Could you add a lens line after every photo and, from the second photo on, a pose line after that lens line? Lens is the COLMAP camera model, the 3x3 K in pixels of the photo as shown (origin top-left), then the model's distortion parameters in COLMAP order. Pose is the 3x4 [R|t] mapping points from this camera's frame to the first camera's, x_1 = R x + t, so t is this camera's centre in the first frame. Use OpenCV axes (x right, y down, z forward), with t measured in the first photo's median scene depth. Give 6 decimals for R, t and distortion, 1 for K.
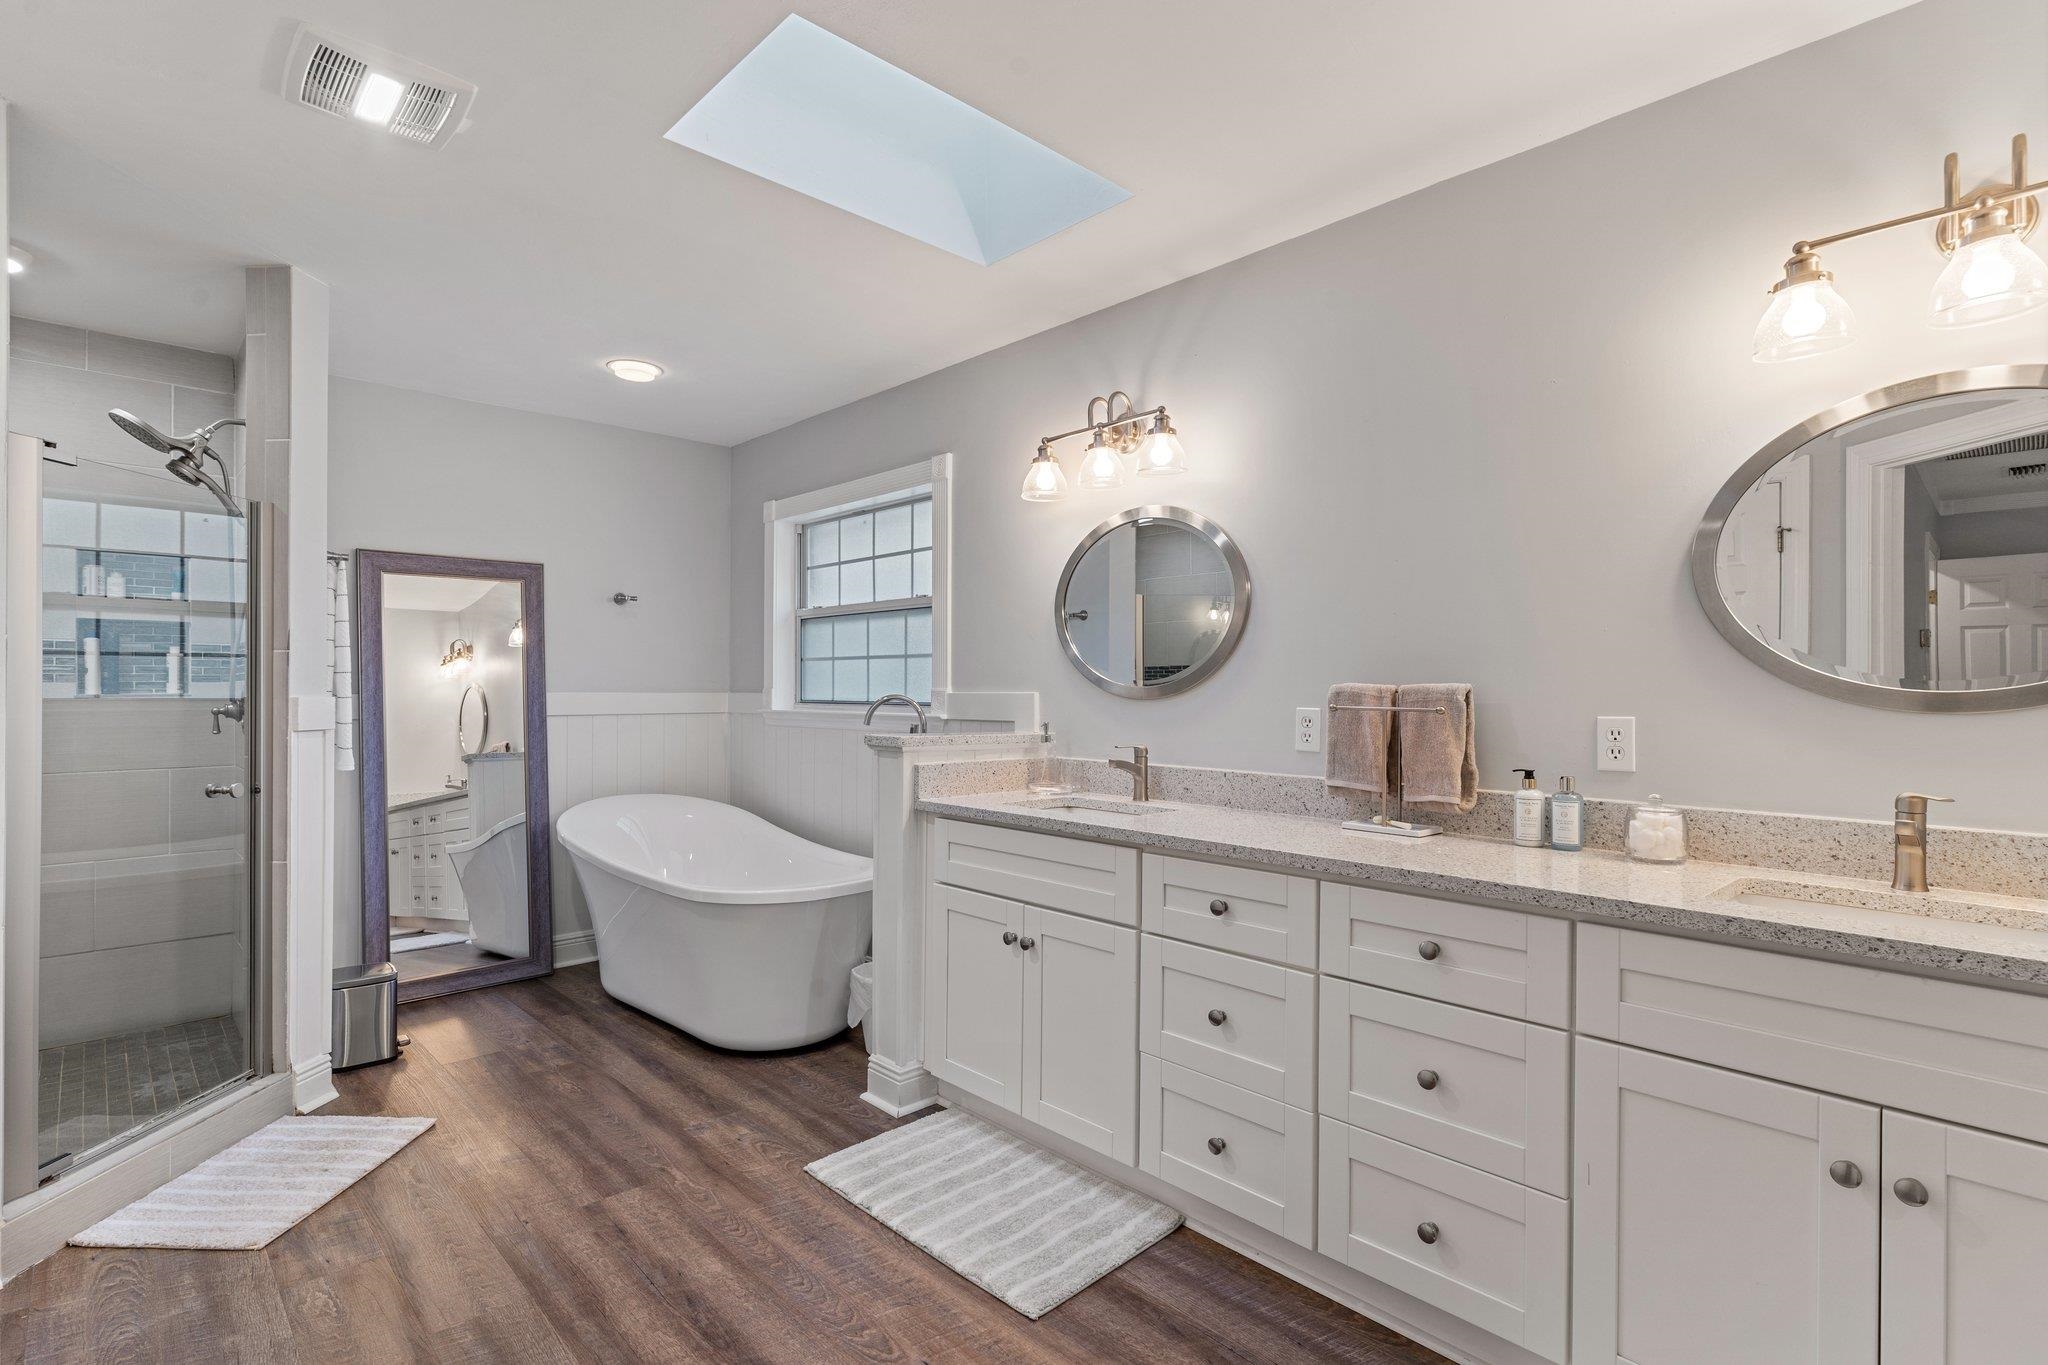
lens RADIAL K [[980.7, 0, 1018.4], [0, 980.7, 683.1], [0, 0, 1]] dist [0.001991, -0.000197]
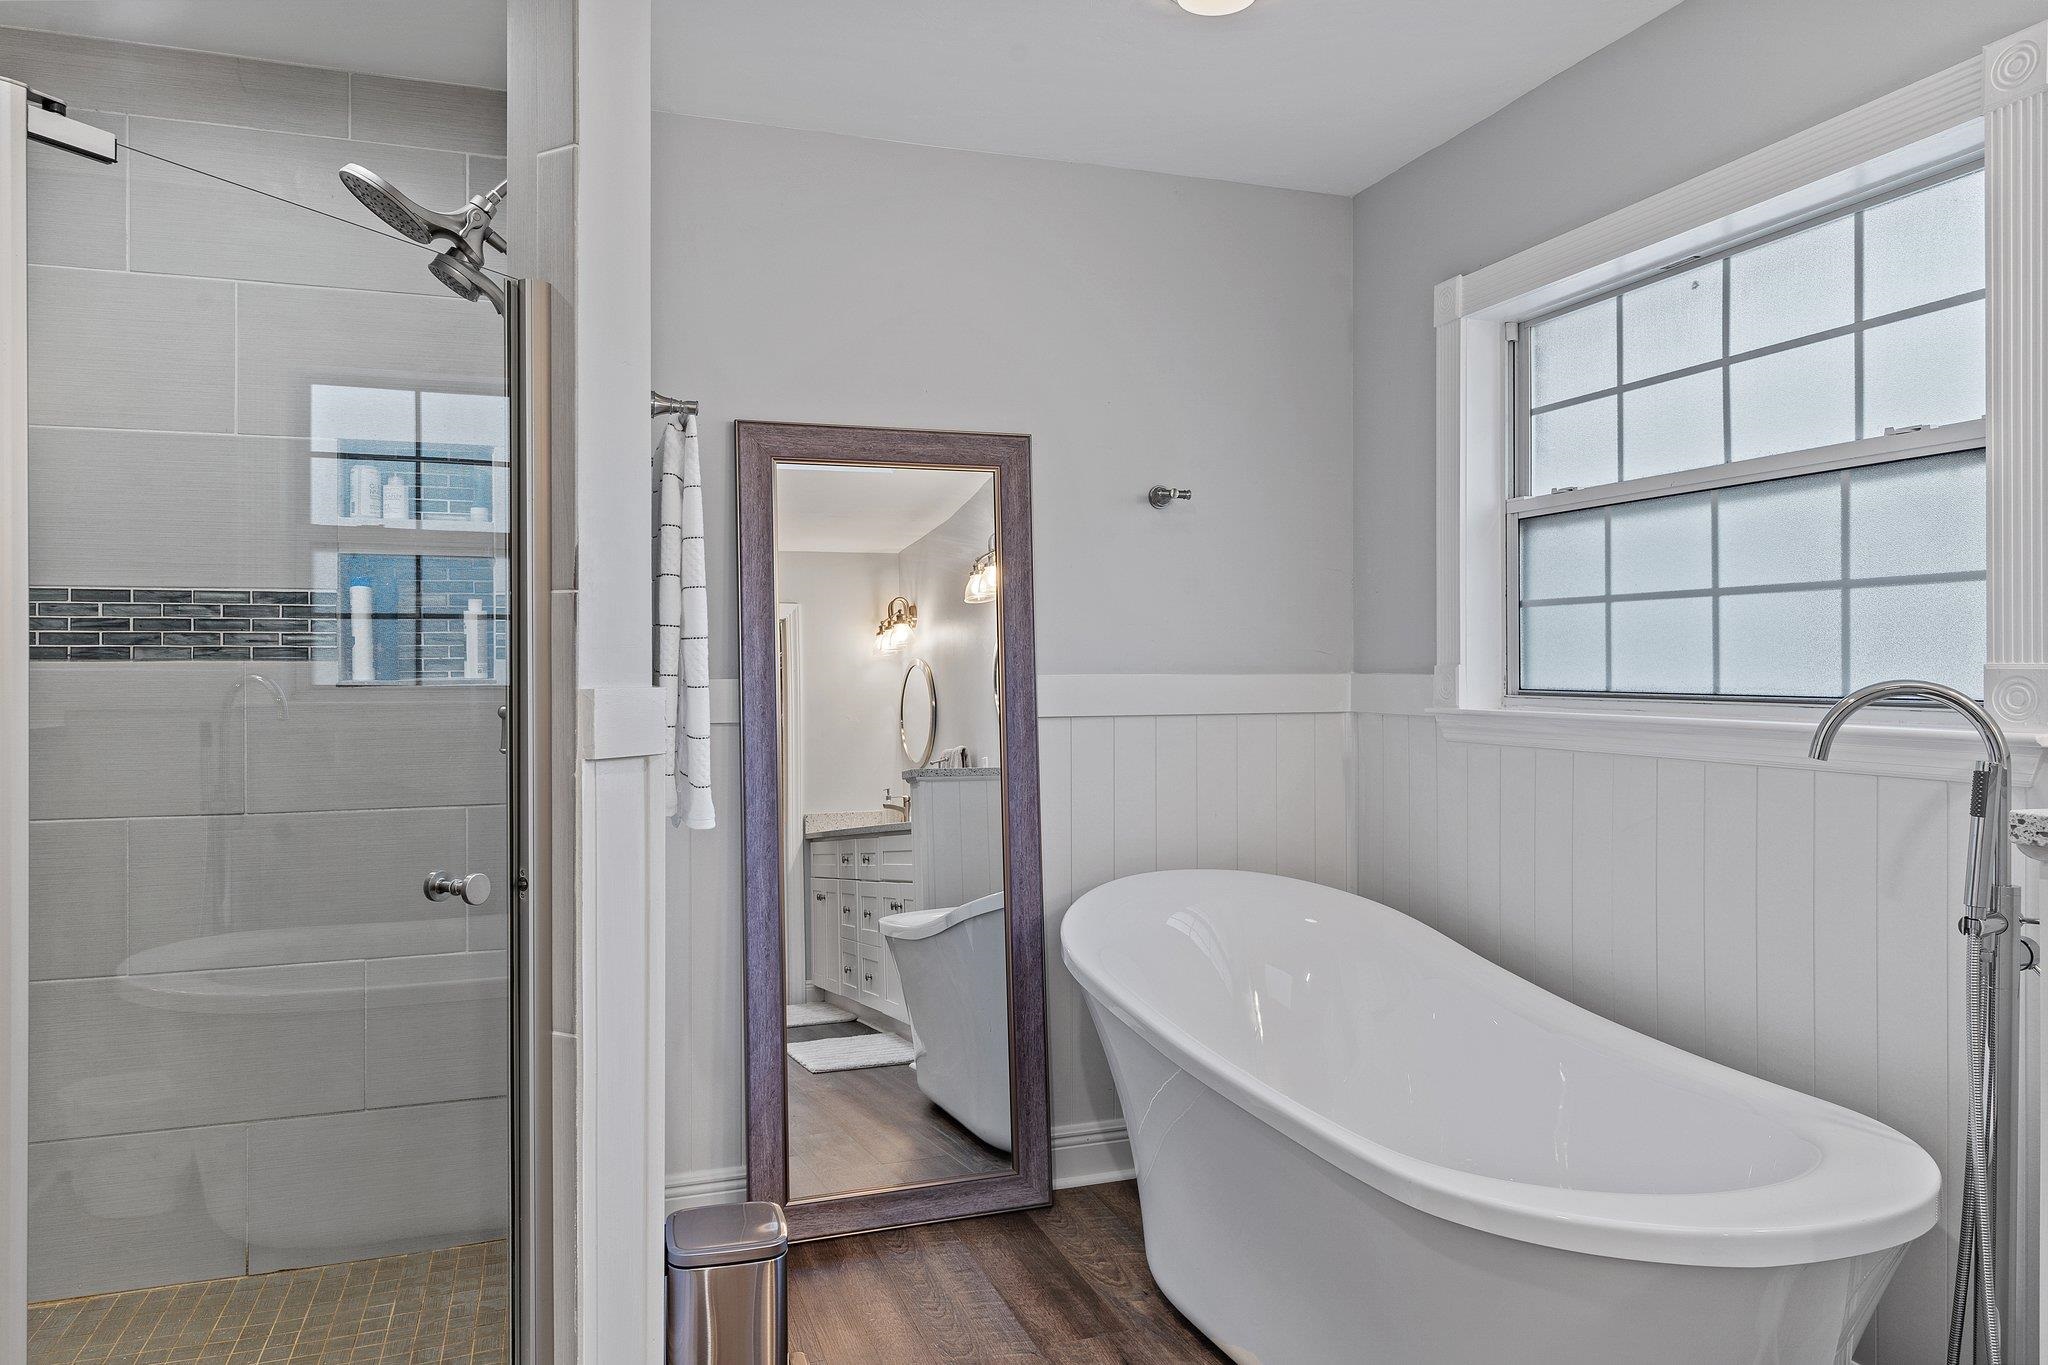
lens RADIAL K [[1349.4, 0, 1020.2], [0, 1349.4, 612.4], [0, 0, 1]] dist [-0.000921, -0.000561]
pose [[0.908459, -0.021775, -0.417406, -0.180142], [0.007860, 0.999355, -0.035027, 0.001421], [0.417900, 0.028540, 0.908045, 0.324304]]
